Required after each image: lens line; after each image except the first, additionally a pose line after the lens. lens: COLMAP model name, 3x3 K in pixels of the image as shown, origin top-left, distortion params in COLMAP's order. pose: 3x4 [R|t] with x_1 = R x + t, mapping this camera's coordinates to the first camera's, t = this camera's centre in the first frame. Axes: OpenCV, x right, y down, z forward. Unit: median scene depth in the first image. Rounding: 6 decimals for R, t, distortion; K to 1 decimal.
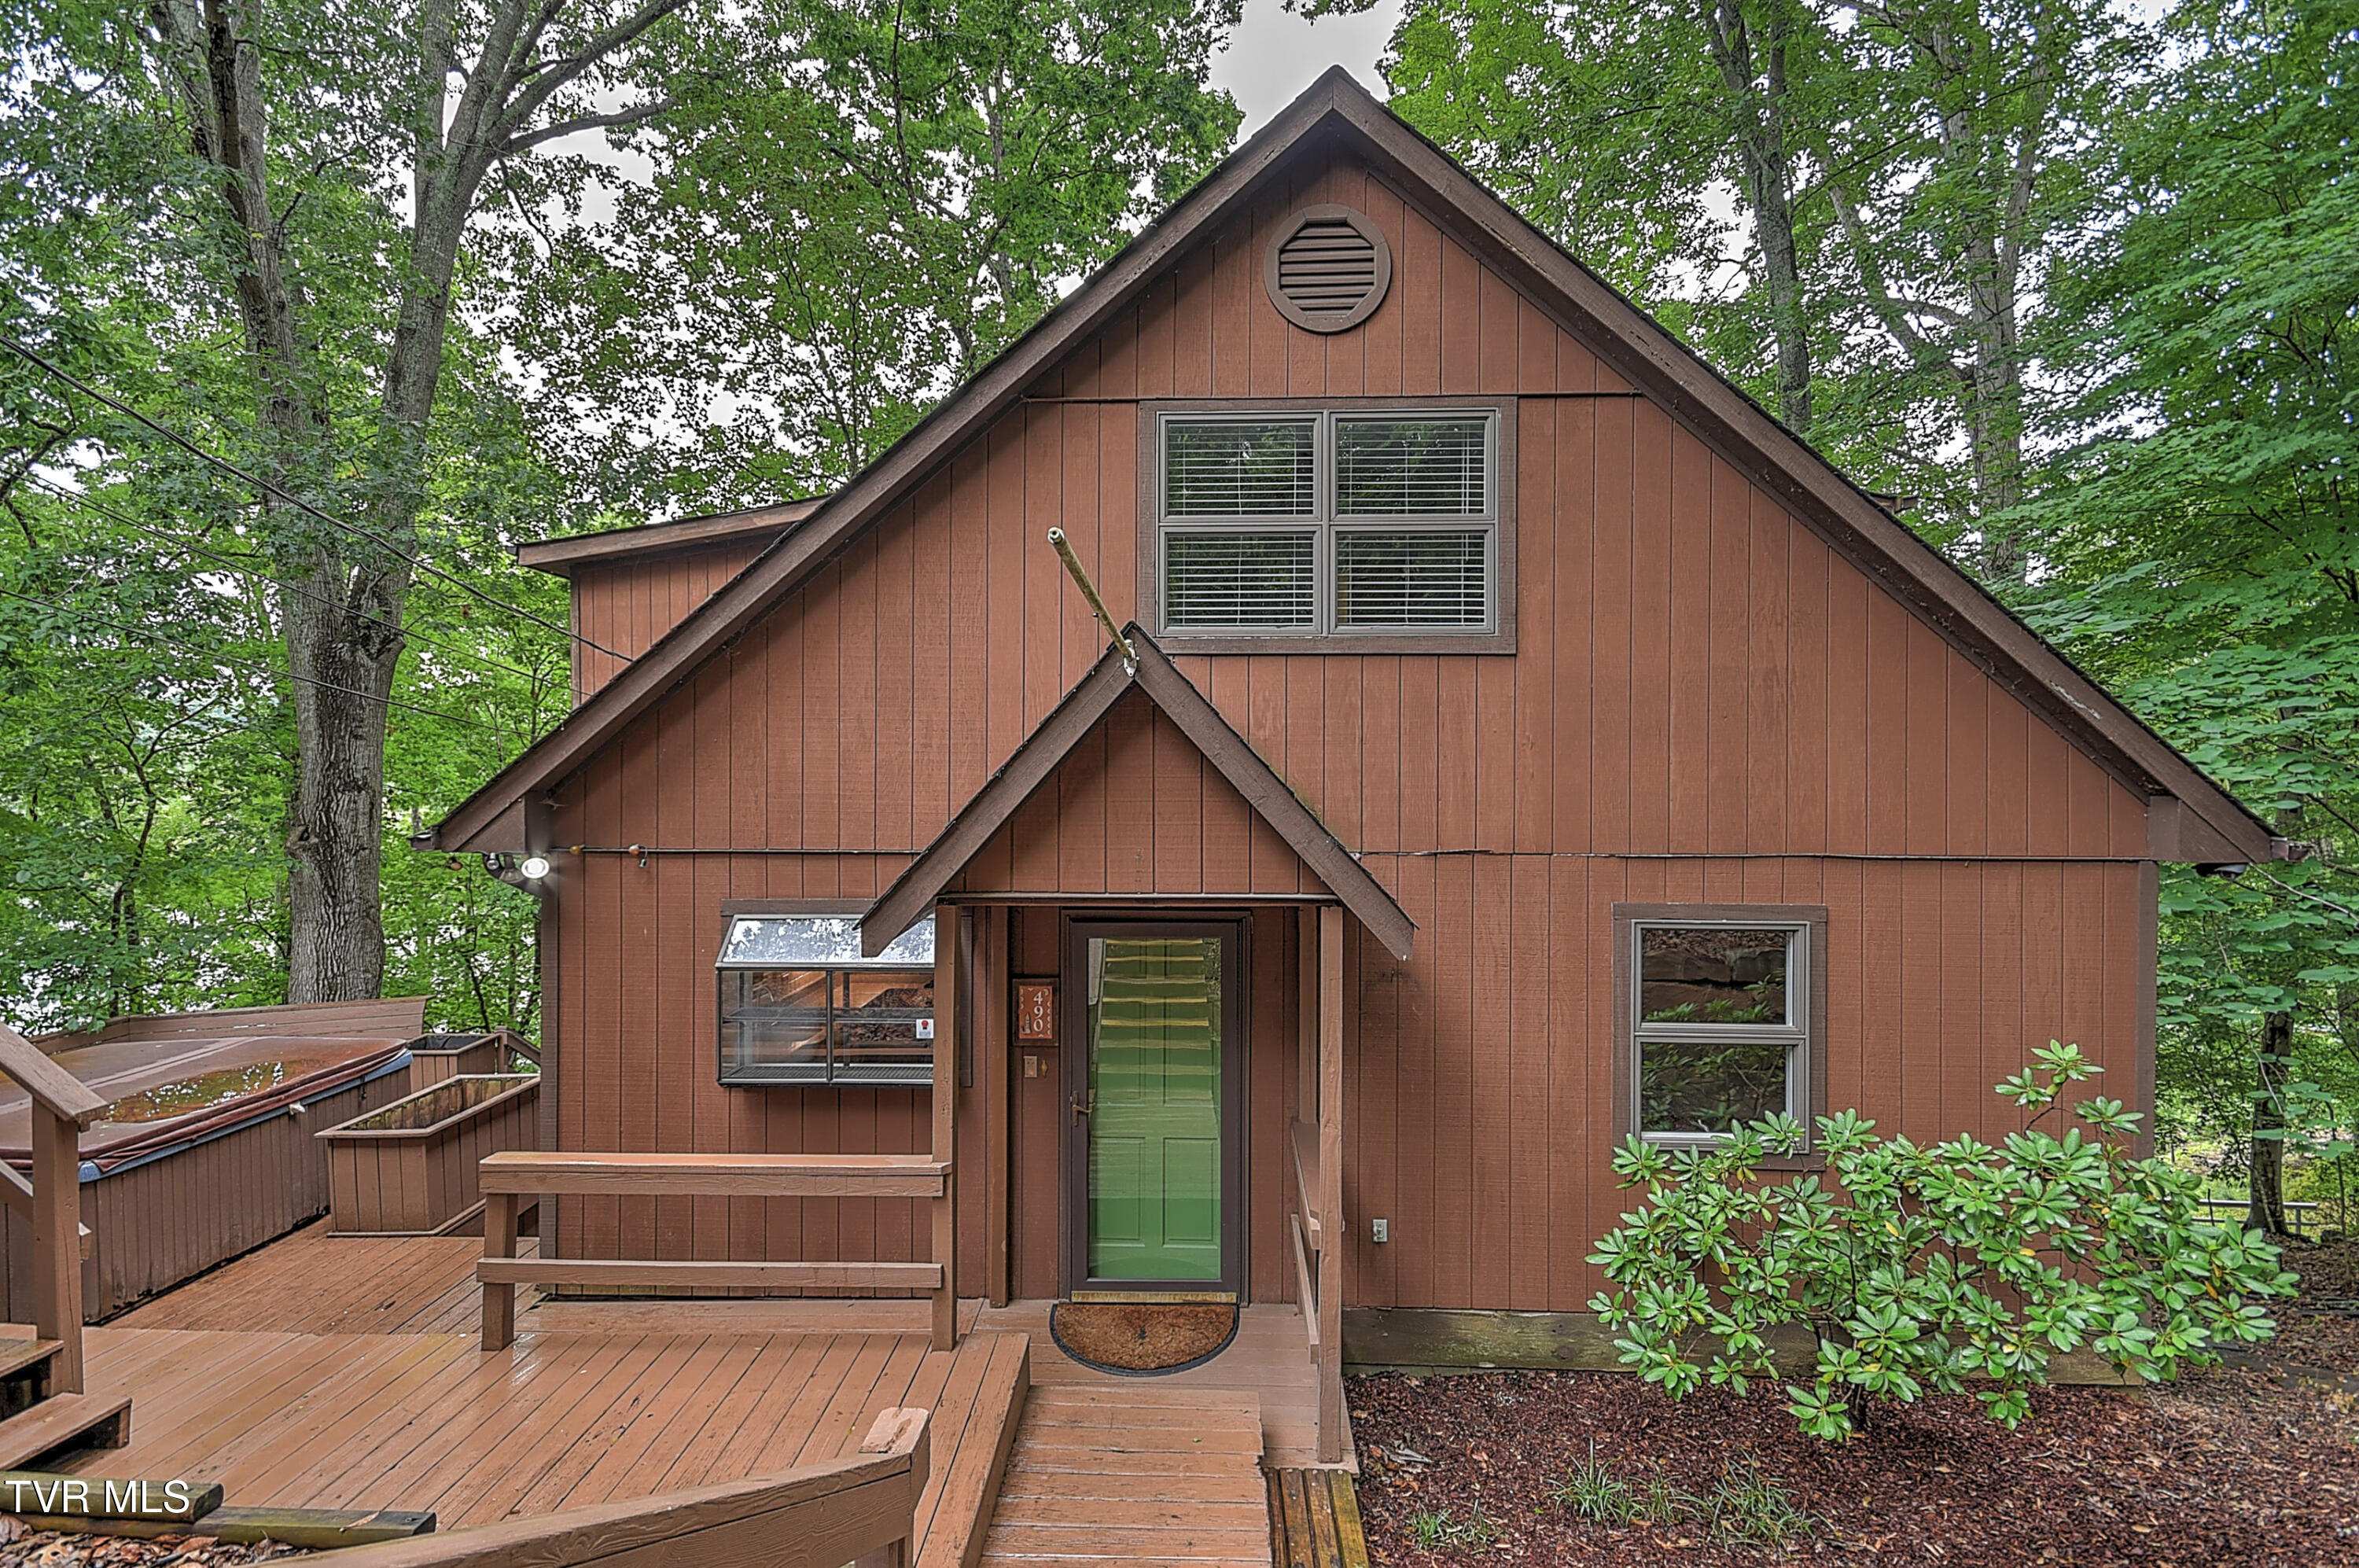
lens RADIAL K [[1031.5, 0, 1173.0], [0, 1031.5, 784.2], [0, 0, 1]] dist [0.014892, -0.005842]
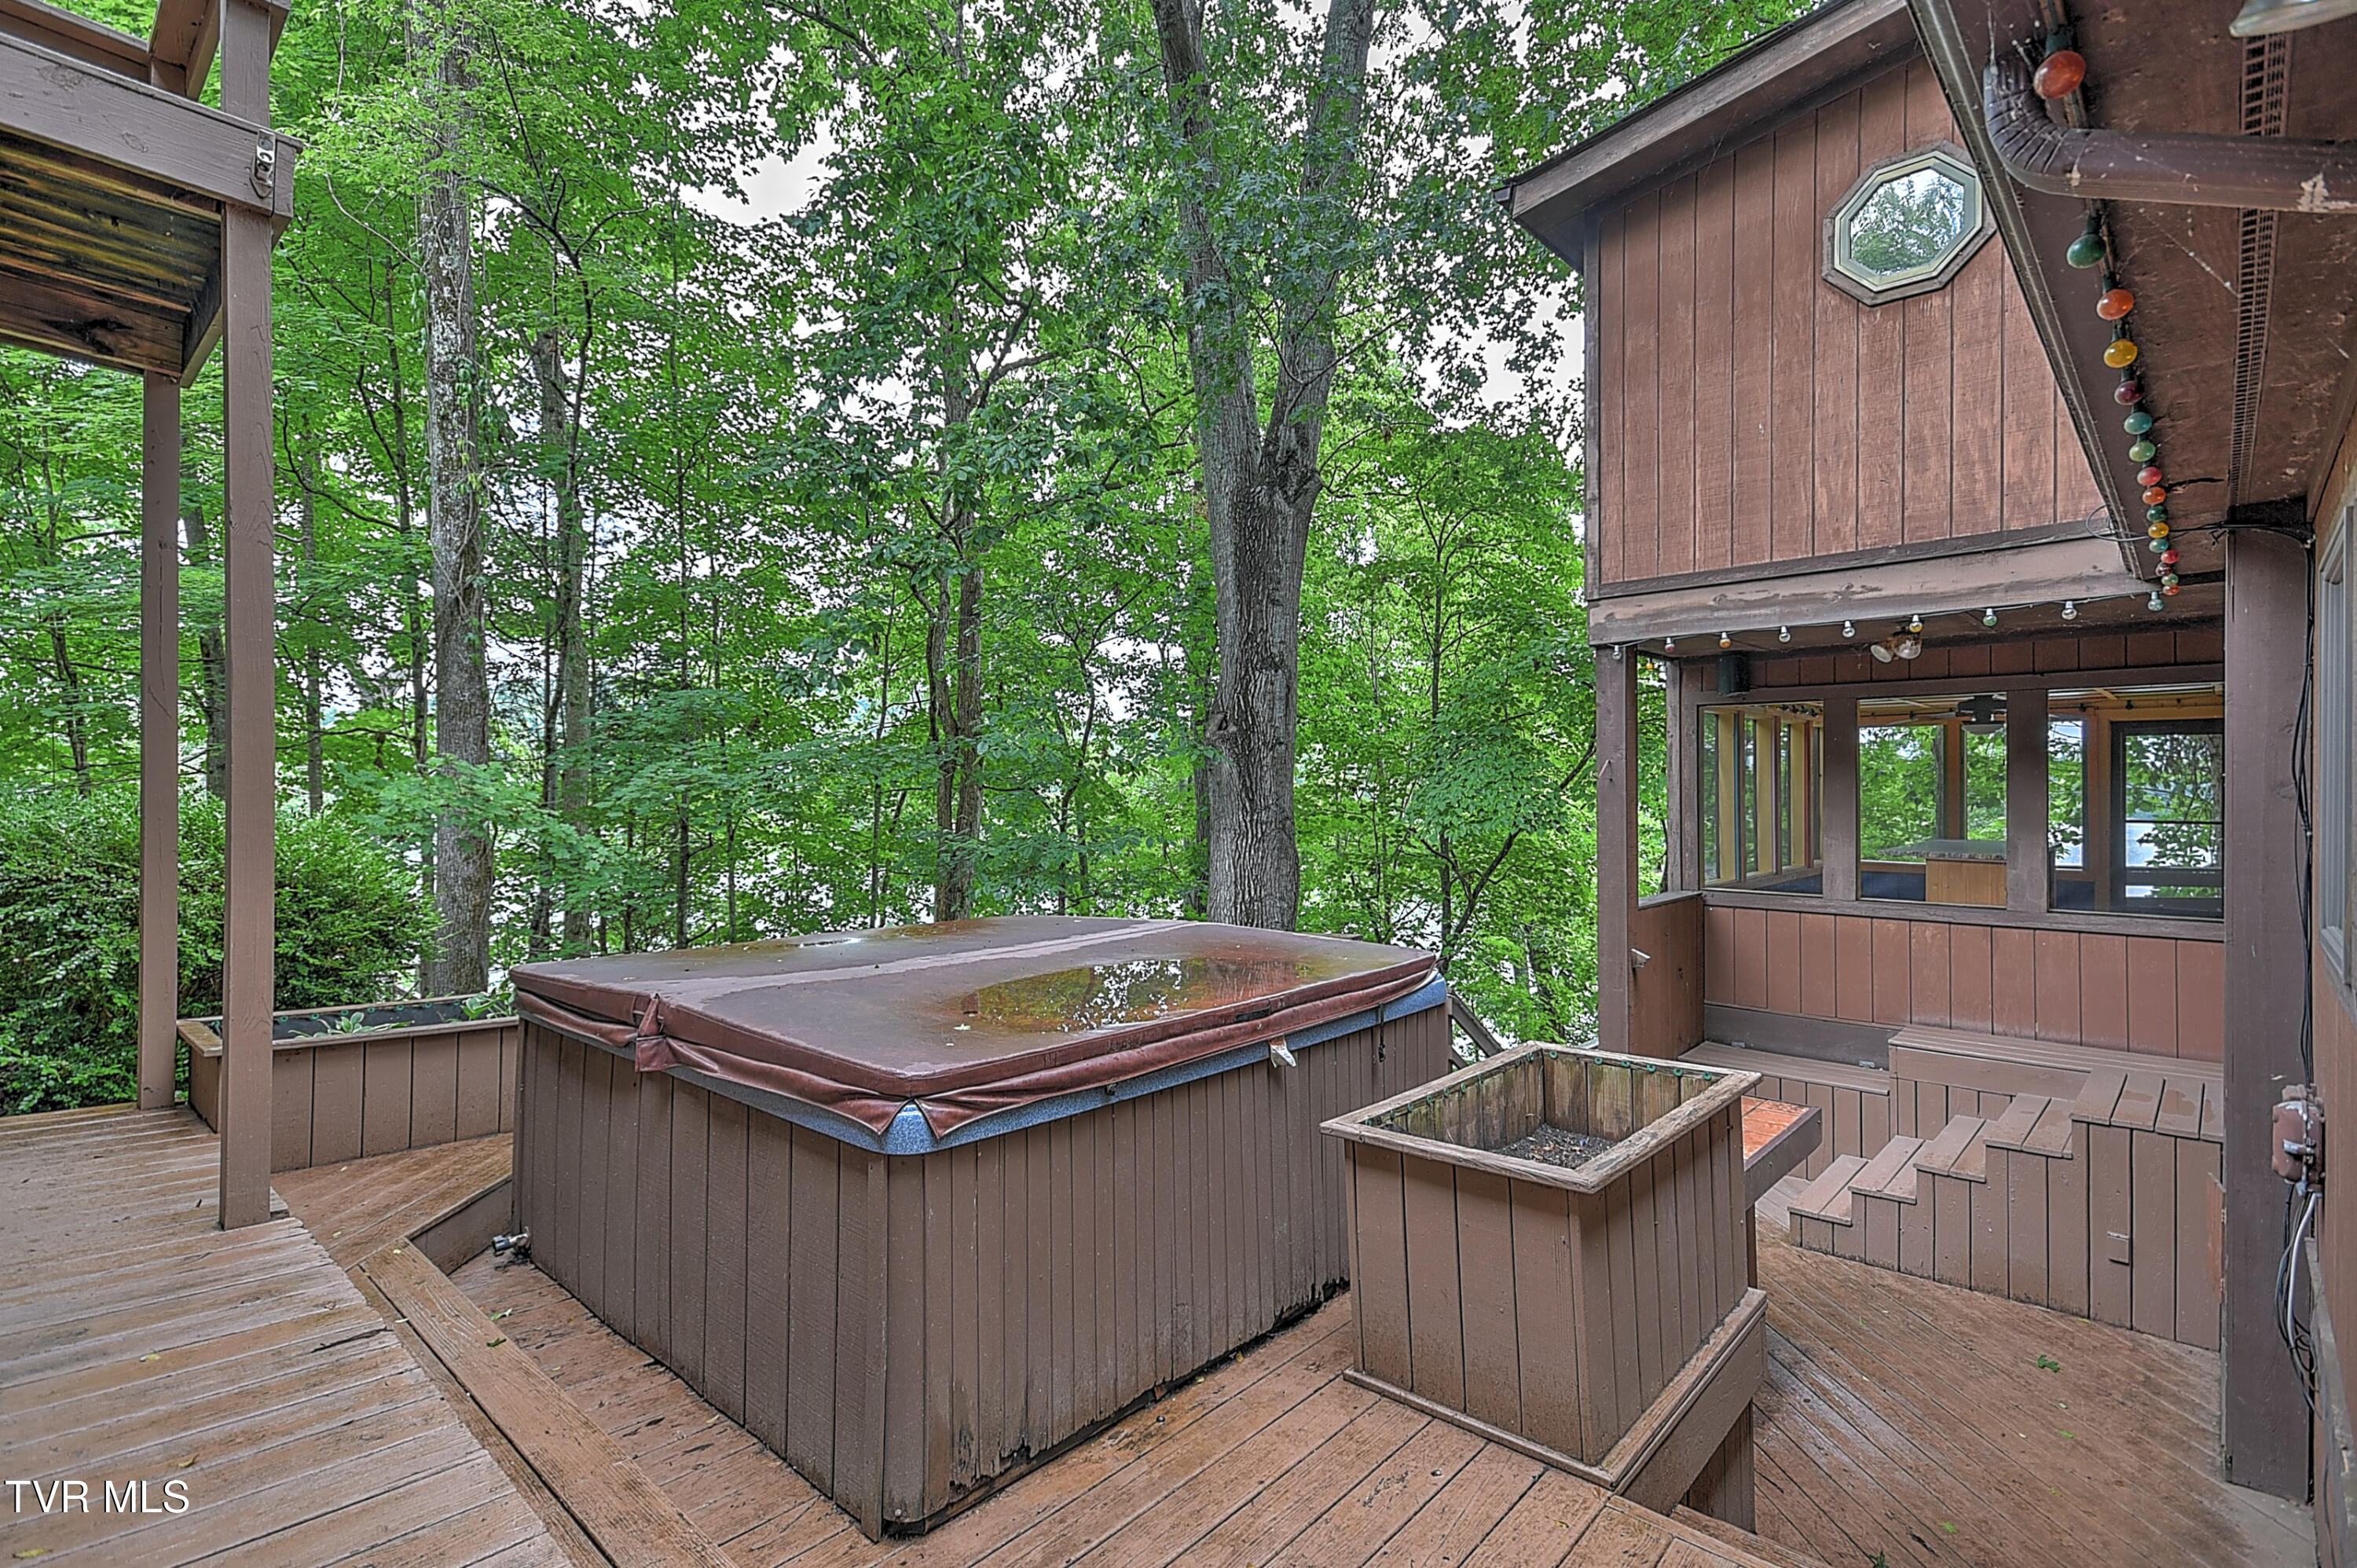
lens RADIAL K [[1107.4, 0, 1178.5], [0, 1107.4, 790.9], [0, 0, 1]] dist [0.014575, 0.000211]
pose [[0.758079, 0.000652, -0.652163, -0.669666], [-0.004715, 0.999979, -0.004480, 0.237697], [0.652146, 0.006471, 0.758066, 0.722773]]
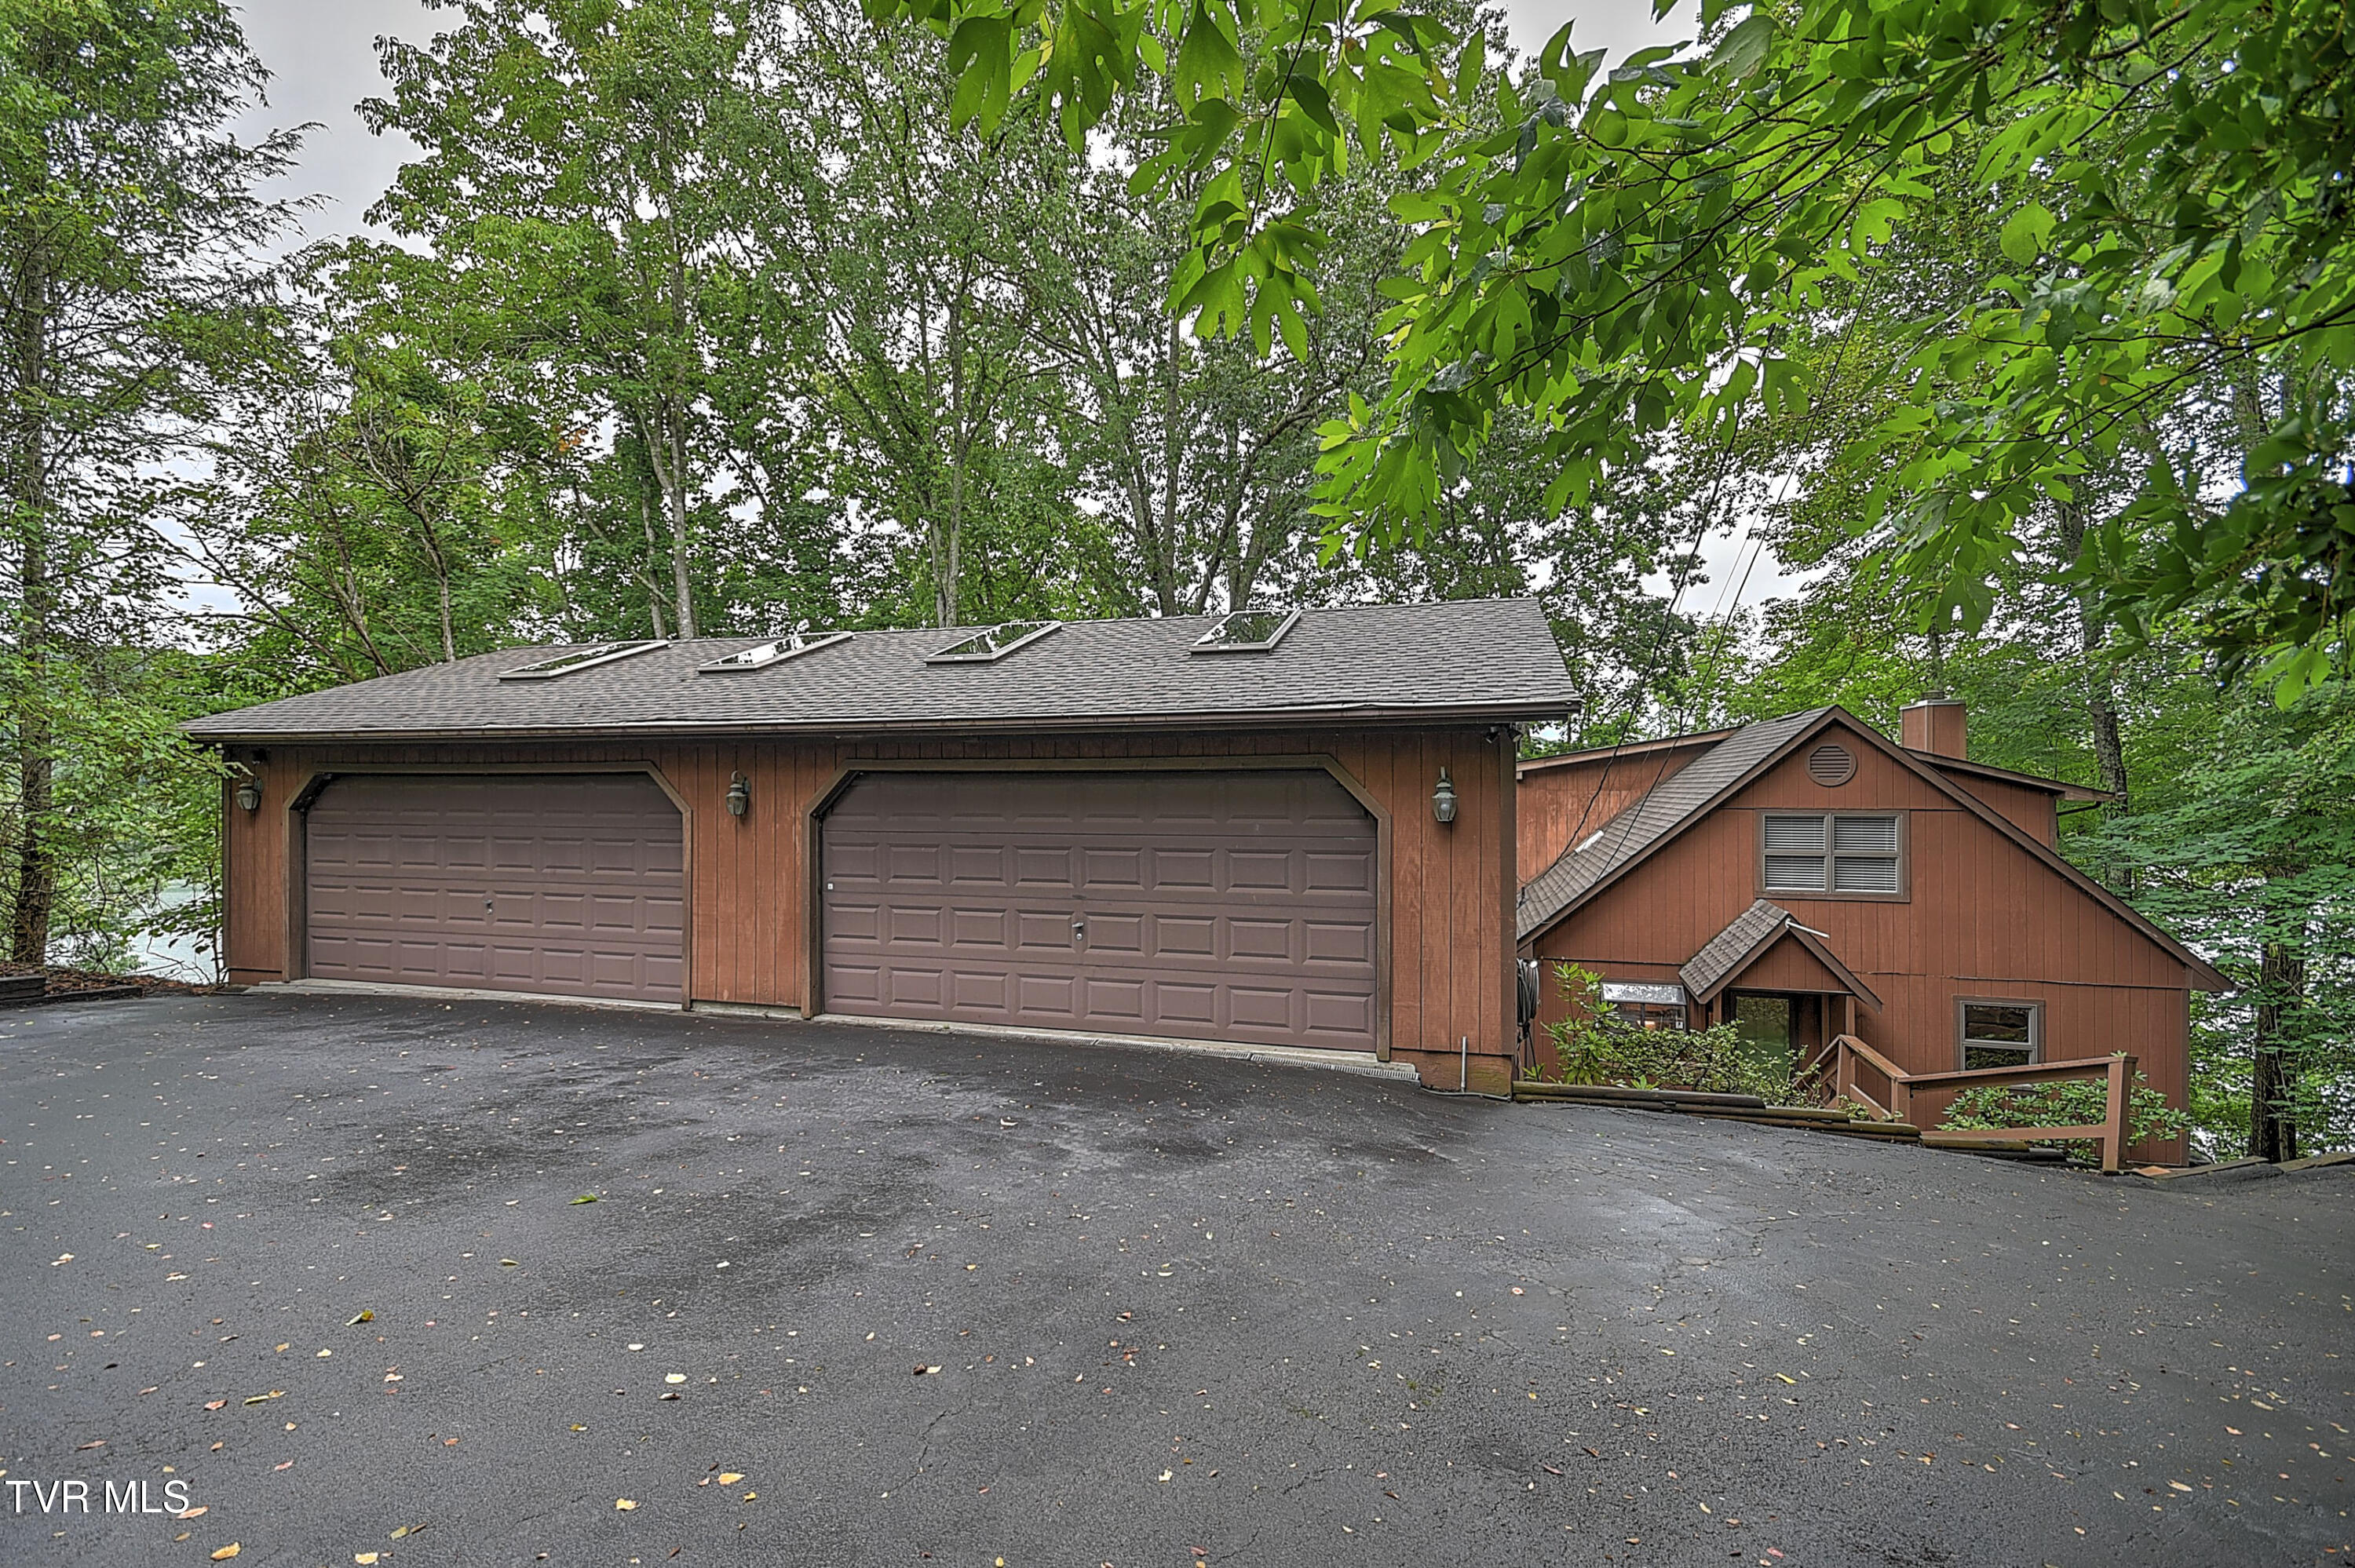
lens RADIAL K [[1029.6, 0, 1167.1], [0, 1029.6, 787.3], [0, 0, 1]] dist [0.014892, -0.005842]
pose [[0.966779, -0.003553, -0.255591, -0.873775], [0.002536, 0.999988, -0.004306, -0.423092], [0.255603, 0.003514, 0.966776, -2.172267]]
